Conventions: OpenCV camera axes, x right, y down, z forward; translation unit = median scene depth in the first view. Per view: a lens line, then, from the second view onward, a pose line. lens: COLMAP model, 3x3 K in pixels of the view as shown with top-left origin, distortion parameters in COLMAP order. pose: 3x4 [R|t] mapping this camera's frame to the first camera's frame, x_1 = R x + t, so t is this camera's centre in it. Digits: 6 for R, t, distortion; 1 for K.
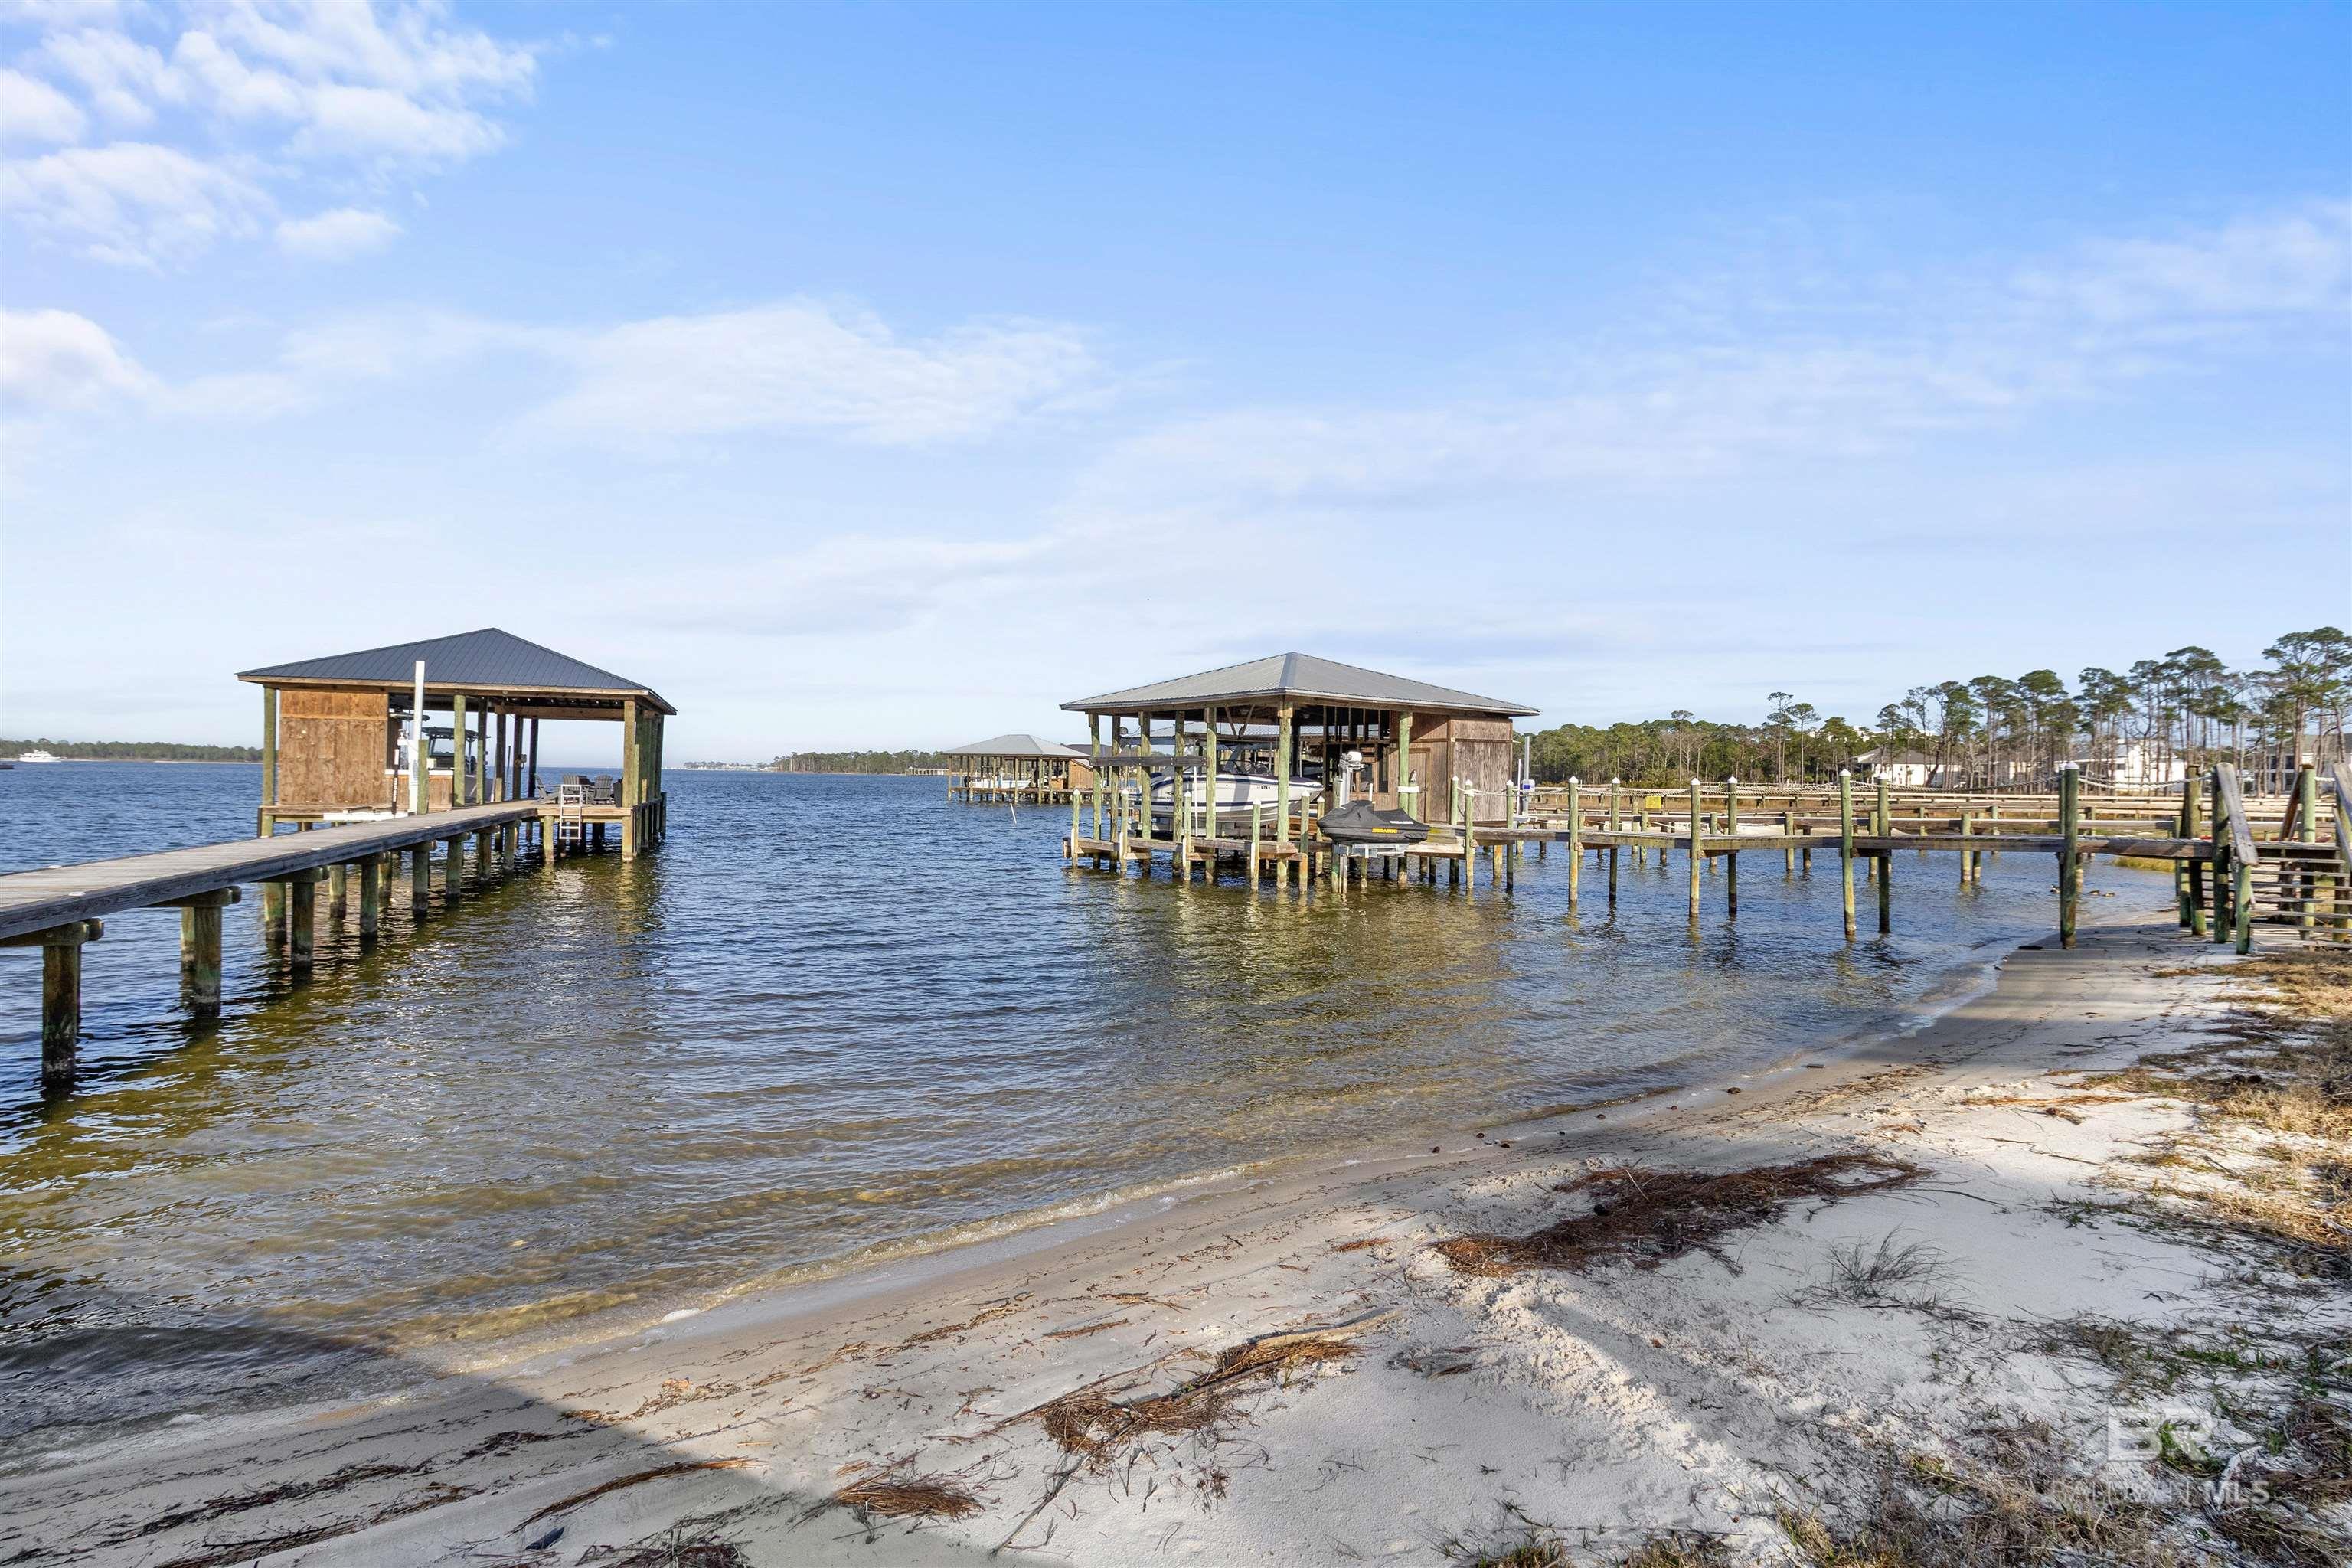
lens RADIAL K [[1166.7, 0, 1184.4], [0, 1166.7, 772.9], [0, 0, 1]] dist [-0.000214, -0.000180]
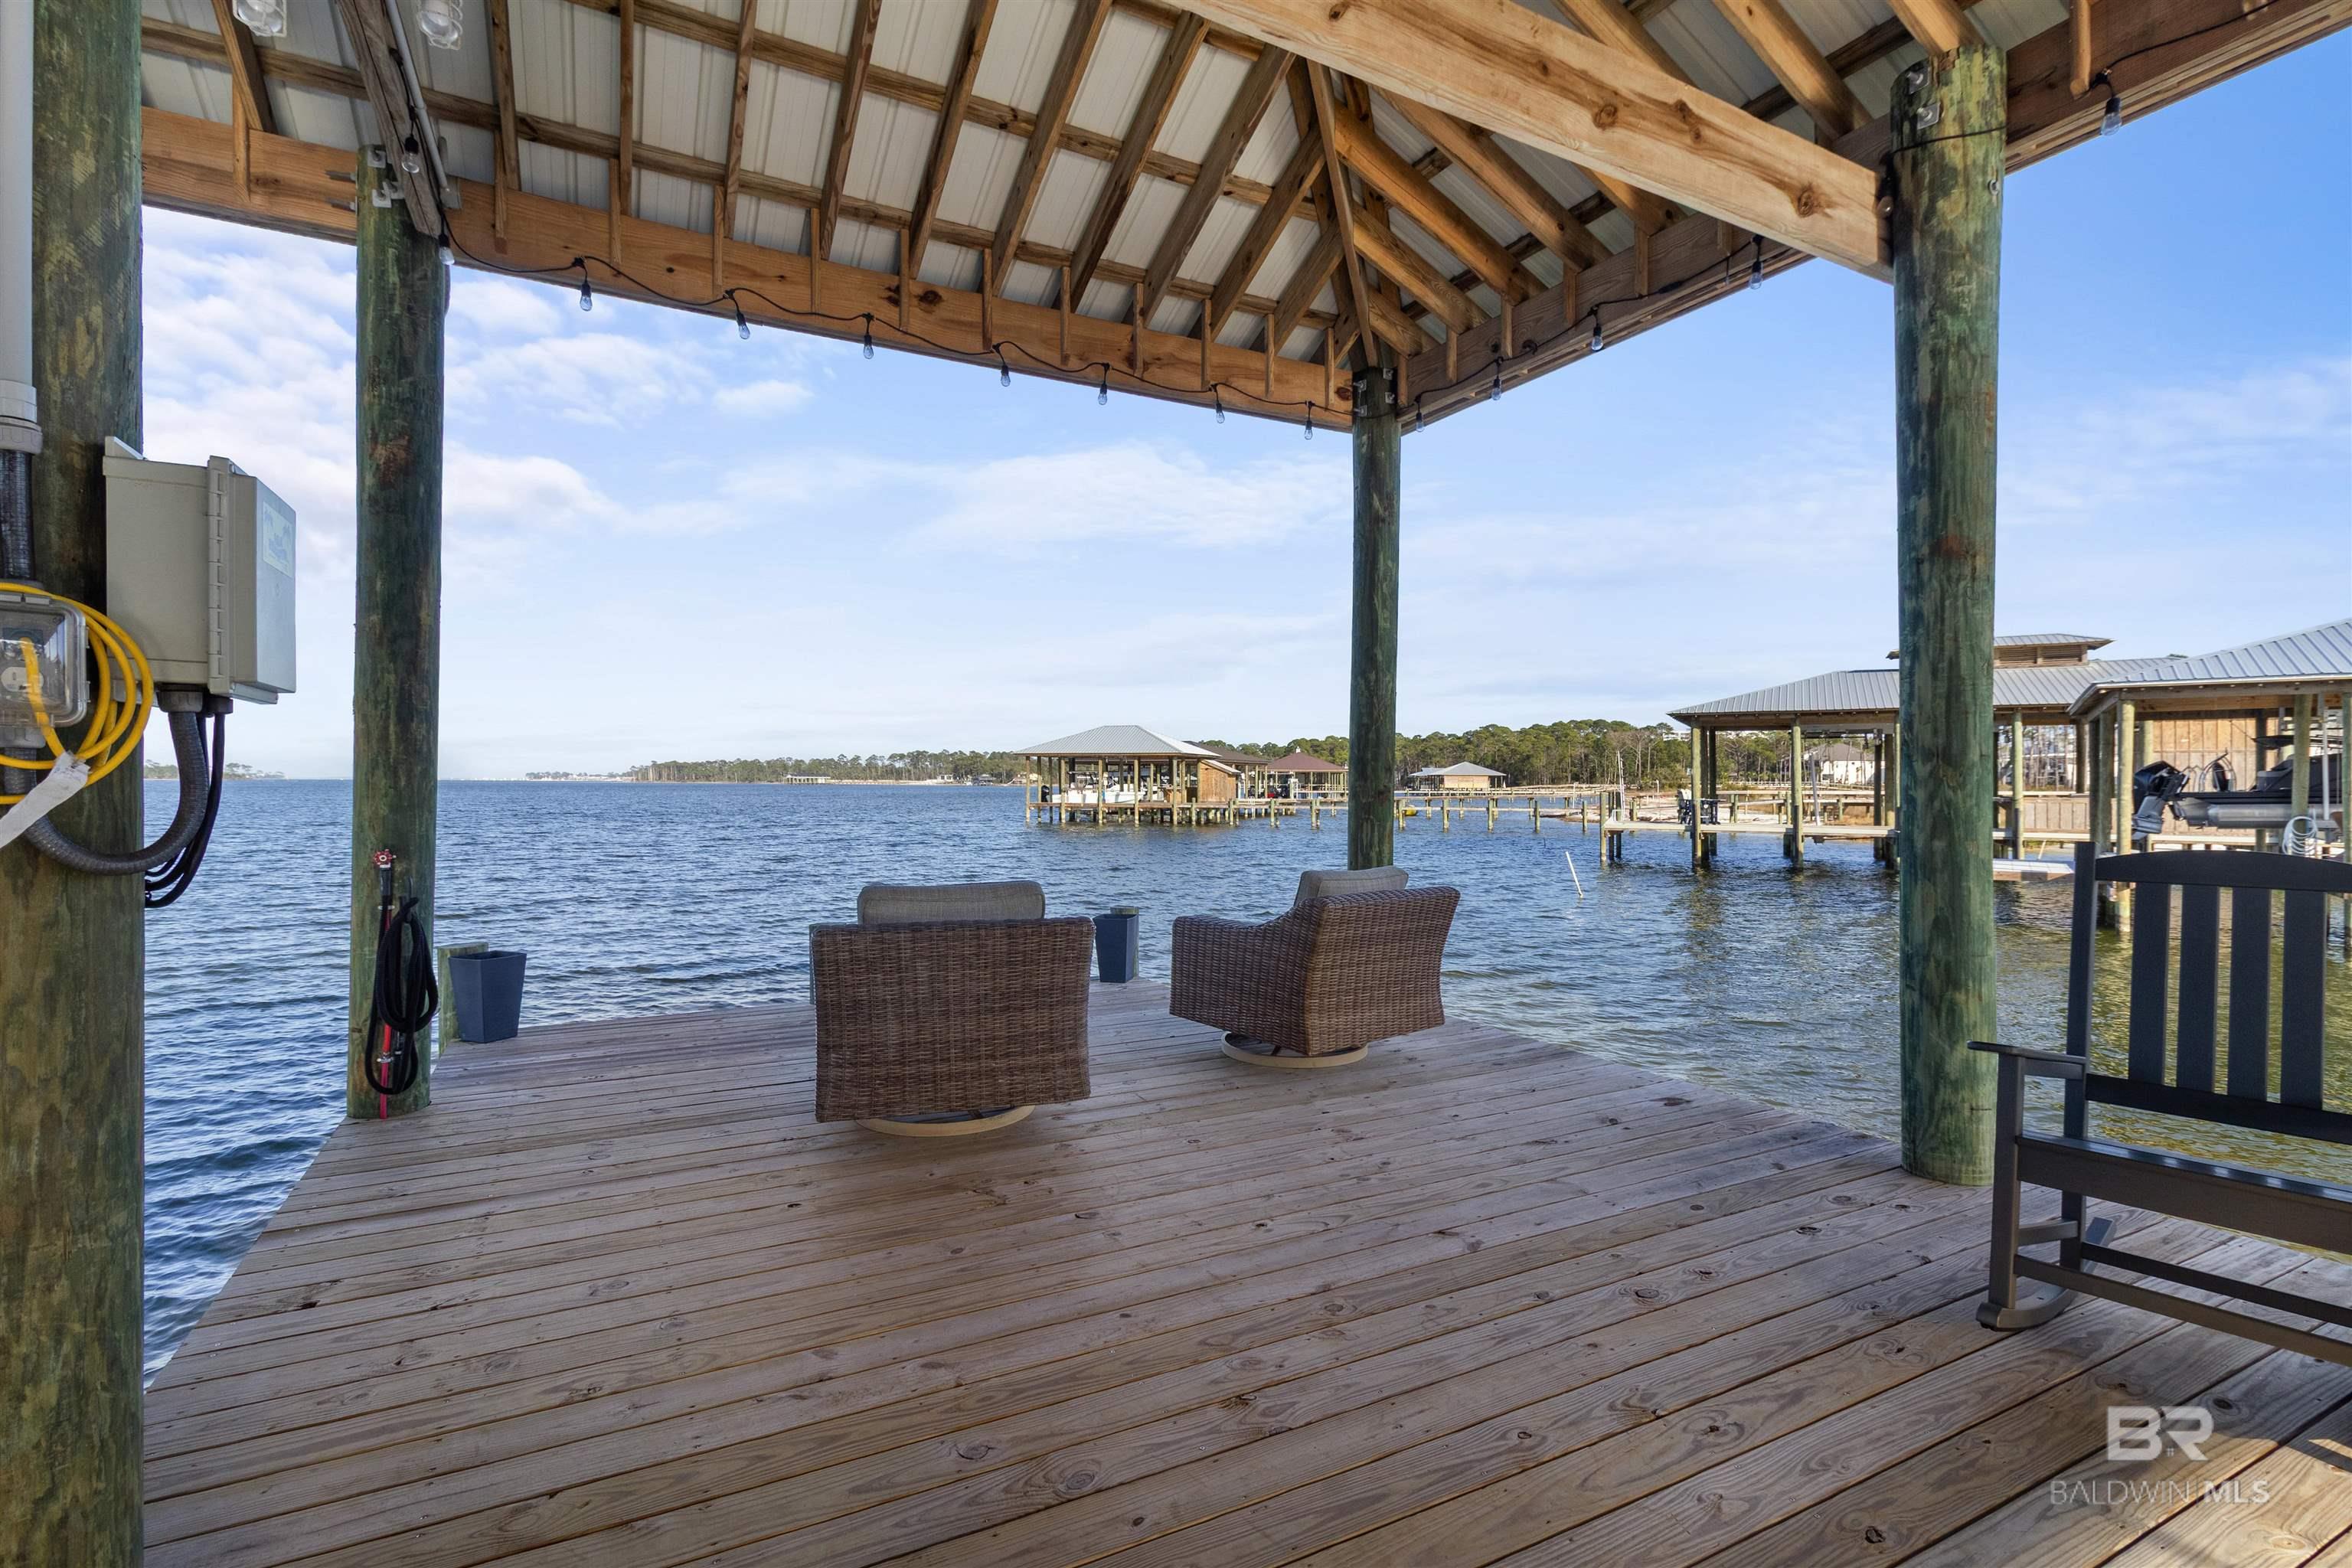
lens RADIAL K [[1100.2, 0, 1191.4], [0, 1100.2, 778.5], [0, 0, 1]] dist [0.000339, -0.000345]
pose [[0.988674, -0.011686, 0.149623, -0.354829], [0.011559, 0.999932, 0.001718, -0.002891], [-0.149633, 0.000031, 0.988742, 0.631275]]
